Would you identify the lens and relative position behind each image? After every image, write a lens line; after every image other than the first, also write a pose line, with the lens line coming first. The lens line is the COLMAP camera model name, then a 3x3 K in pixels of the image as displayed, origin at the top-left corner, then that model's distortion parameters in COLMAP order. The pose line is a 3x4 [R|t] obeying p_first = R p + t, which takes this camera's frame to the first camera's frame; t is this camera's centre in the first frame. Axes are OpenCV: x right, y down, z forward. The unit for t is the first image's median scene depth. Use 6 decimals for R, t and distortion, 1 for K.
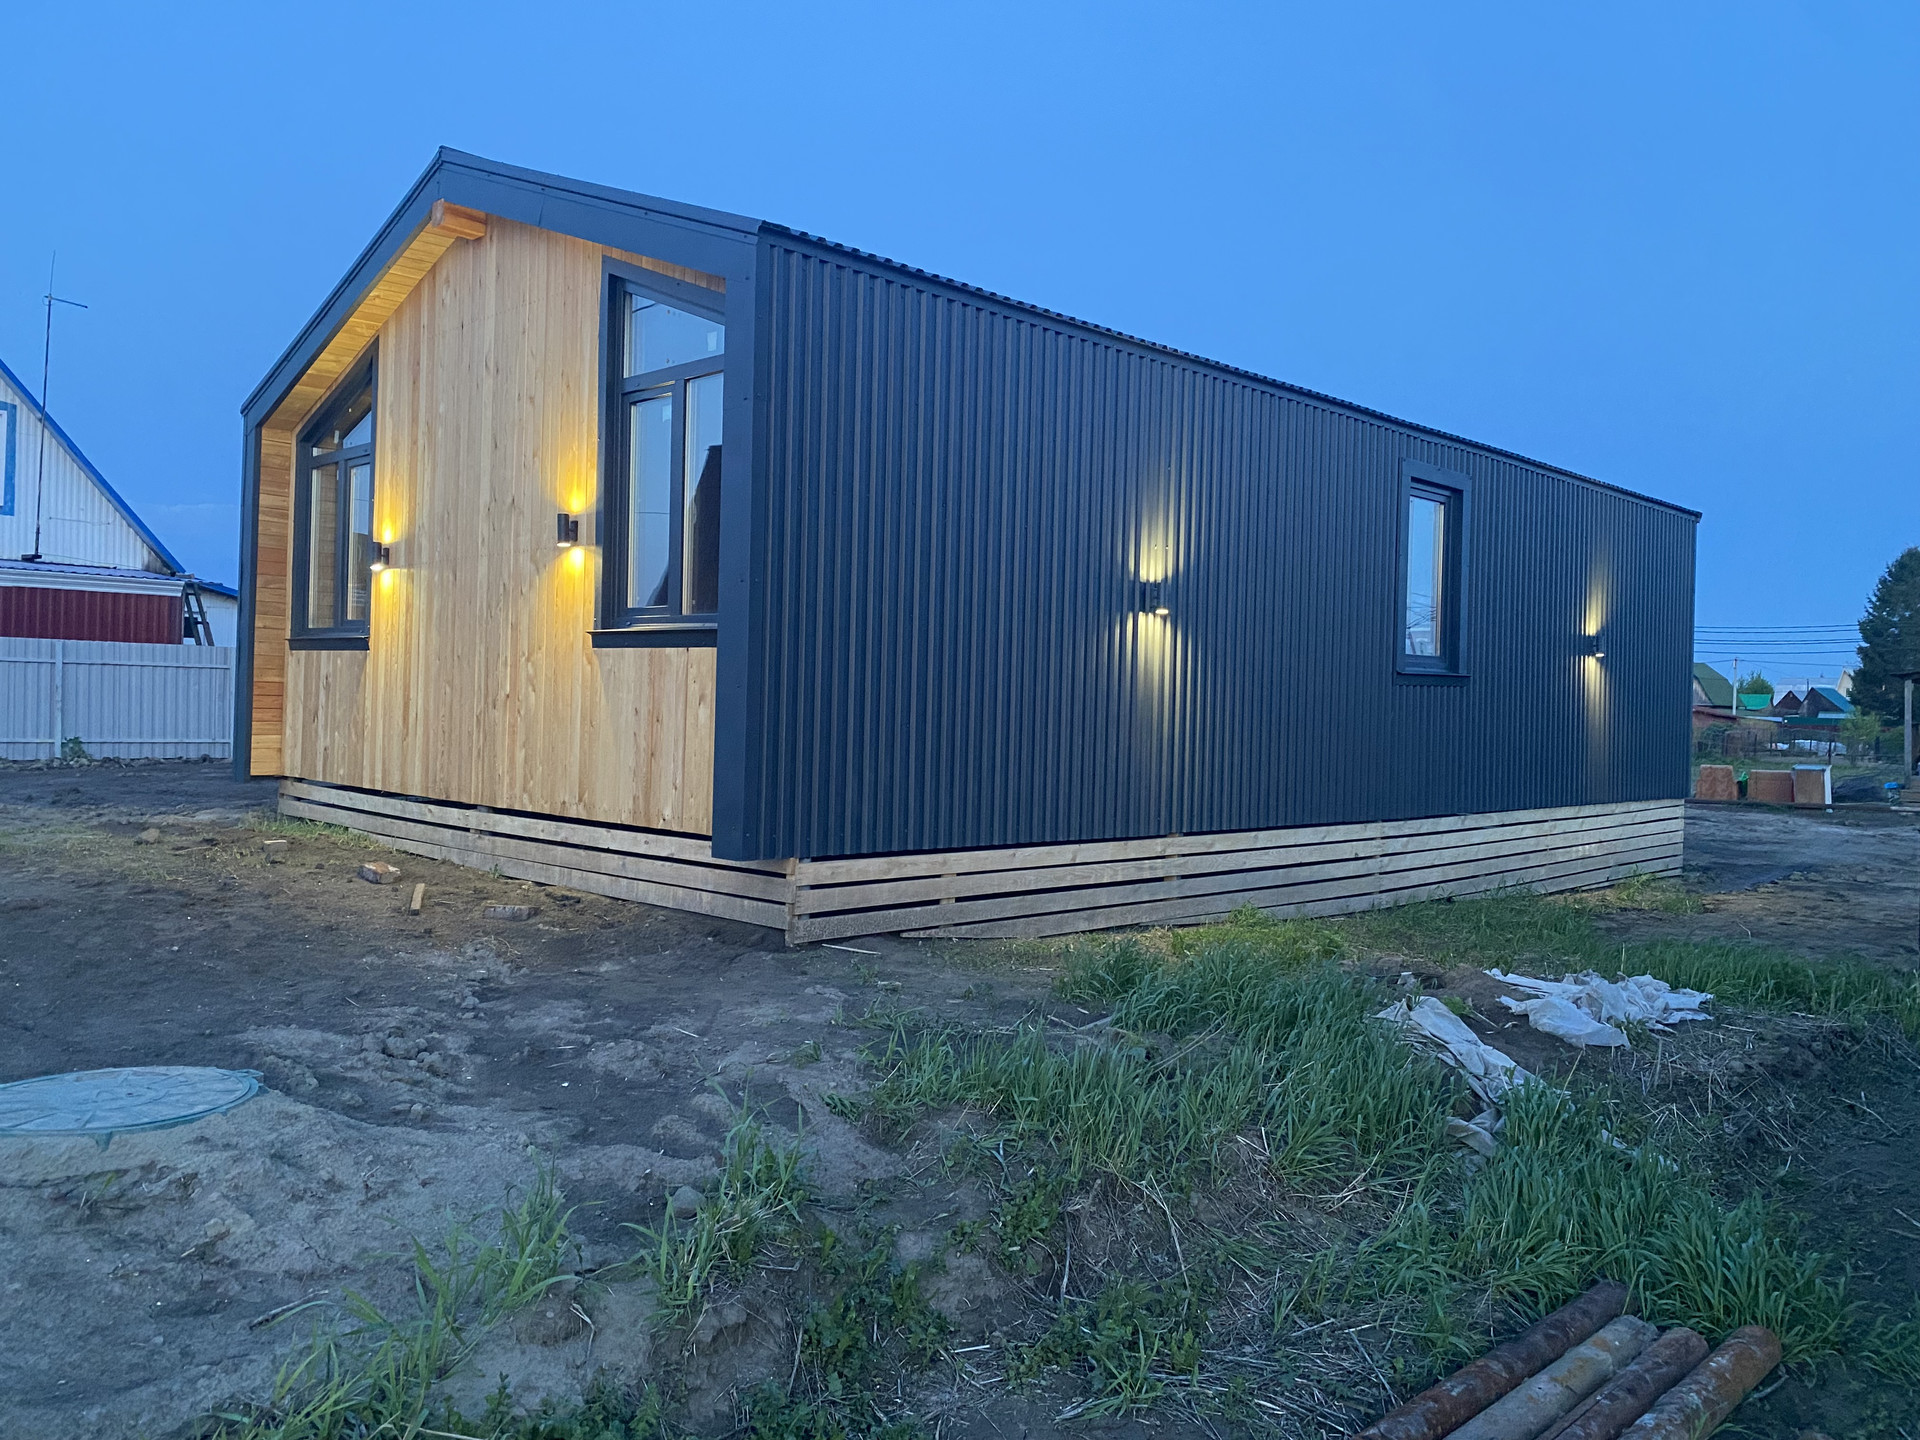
lens RADIAL K [[1468.0, 0, 960.0], [0, 1468.0, 720.0], [0, 0, 1]] dist [0.034588, -0.037711]
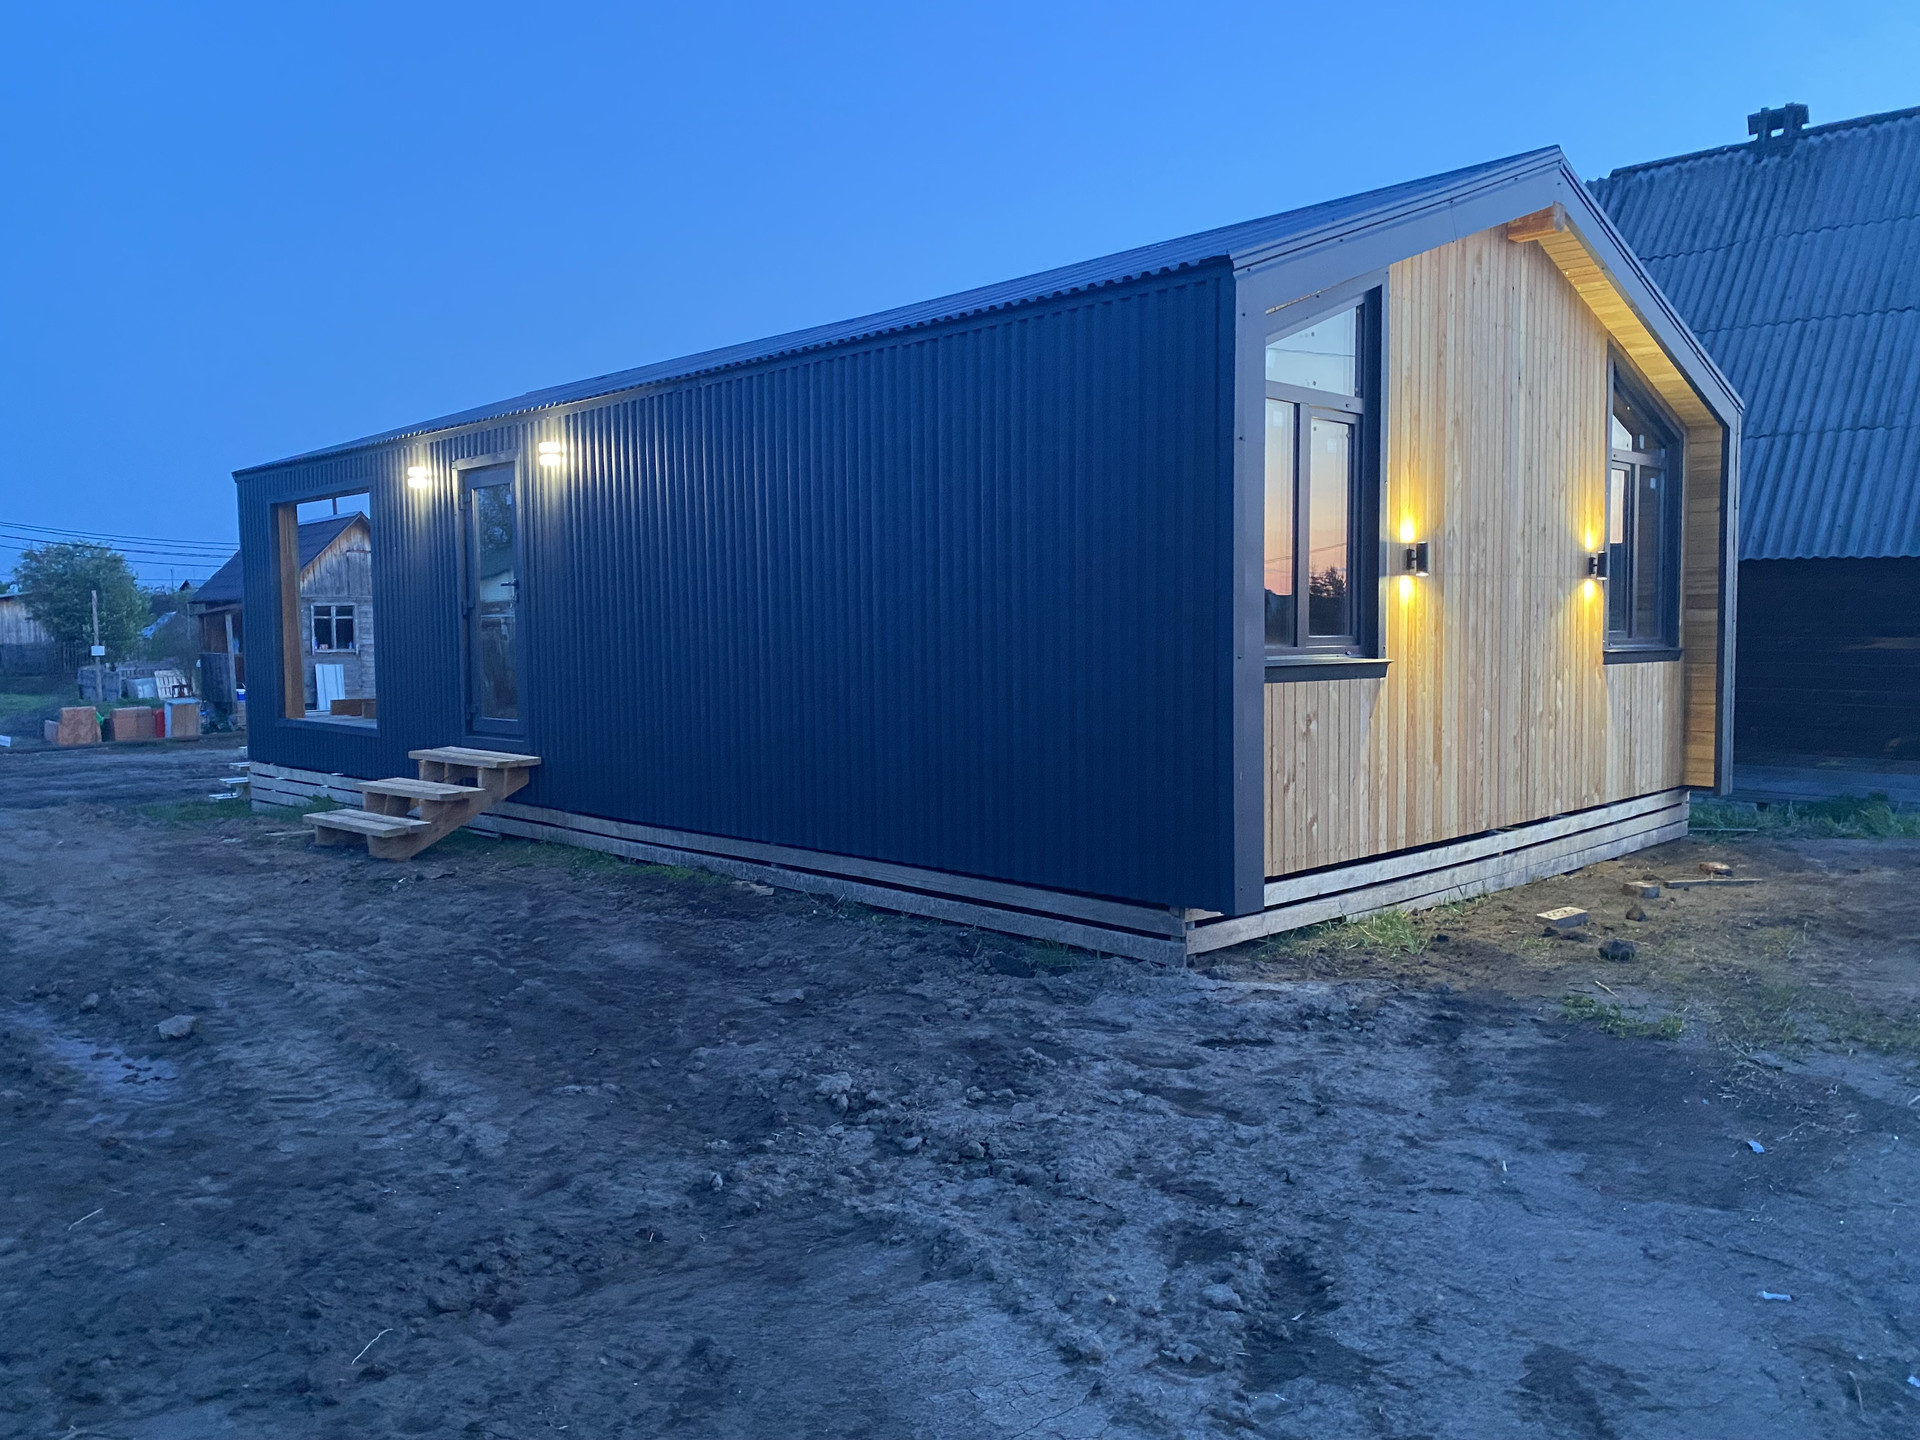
lens RADIAL K [[1470.7, 0, 948.7], [0, 1470.7, 735.6], [0, 0, 1]] dist [0.005710, 0.007107]
pose [[0.022123, -0.100208, 0.994721, -1.398593], [0.019743, 0.994814, 0.099778, -0.116266], [-0.999560, 0.017432, 0.023987, 1.432295]]
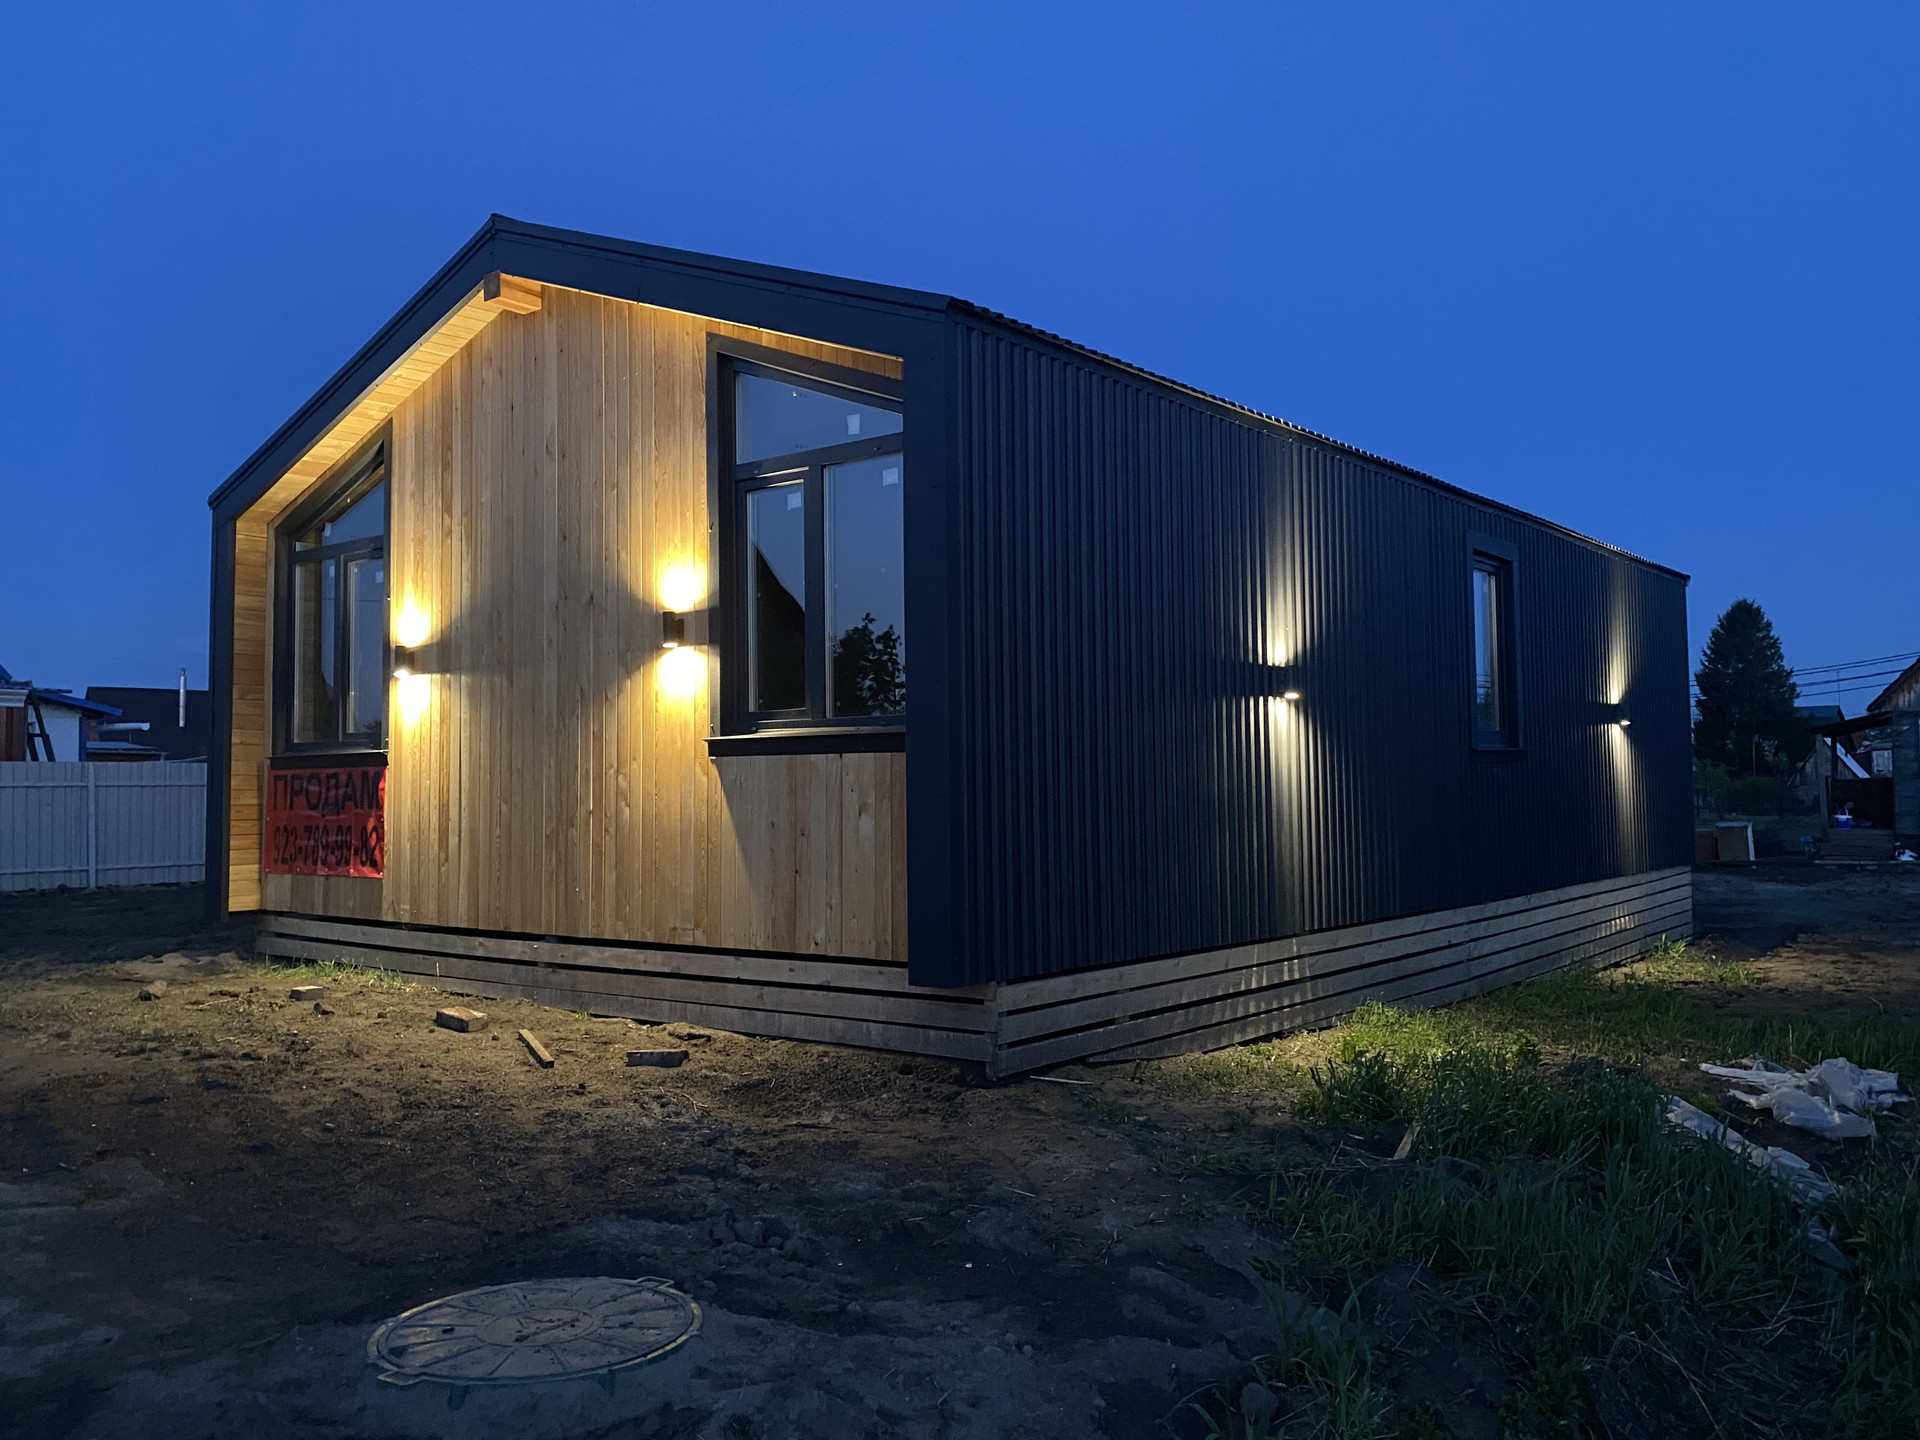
lens RADIAL K [[1545.1, 0, 960.0], [0, 1545.1, 720.0], [0, 0, 1]] dist [0.062029, -0.096033]
pose [[0.993175, -0.032508, 0.112010, -0.190945], [0.038347, 0.997994, -0.050369, -0.016834], [-0.110148, 0.054320, 0.992430, 0.030108]]
